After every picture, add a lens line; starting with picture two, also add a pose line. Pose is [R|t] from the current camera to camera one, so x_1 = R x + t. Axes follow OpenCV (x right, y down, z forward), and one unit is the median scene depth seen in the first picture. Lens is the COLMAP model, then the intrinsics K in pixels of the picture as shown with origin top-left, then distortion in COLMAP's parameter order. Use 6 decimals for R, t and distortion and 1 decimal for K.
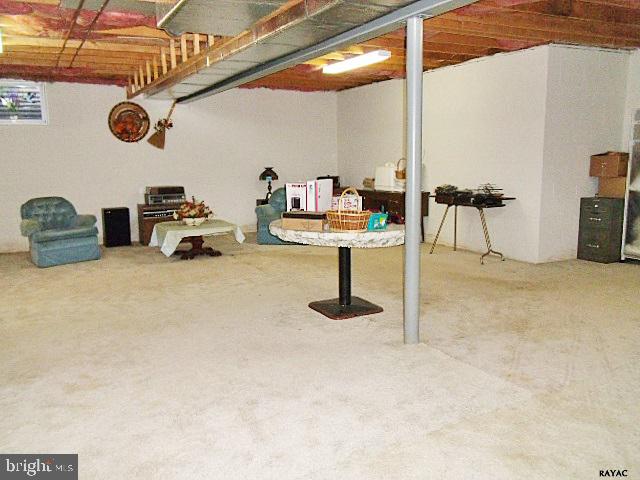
lens RADIAL K [[540.2, 0, 320.0], [0, 540.2, 240.0], [0, 0, 1]] dist [0.049533, -0.001982]
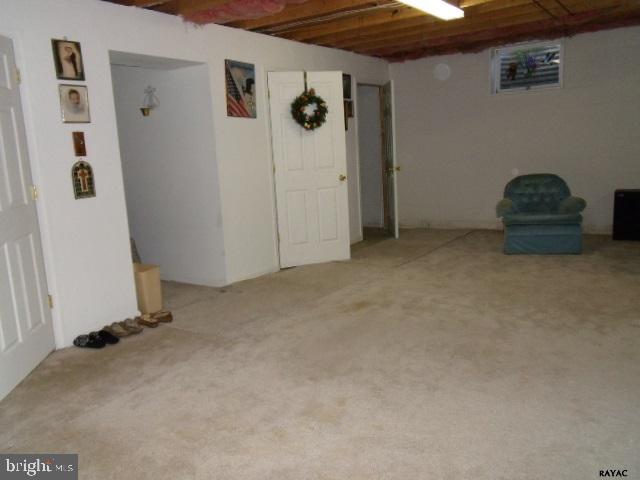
lens RADIAL K [[540.2, 0, 320.0], [0, 540.2, 240.0], [0, 0, 1]] dist [0.049533, -0.001982]
pose [[0.444865, 0.151250, -0.882734, 0.135717], [-0.091696, 0.988149, 0.123101, -0.051153], [0.890891, 0.026180, 0.453462, 0.302322]]
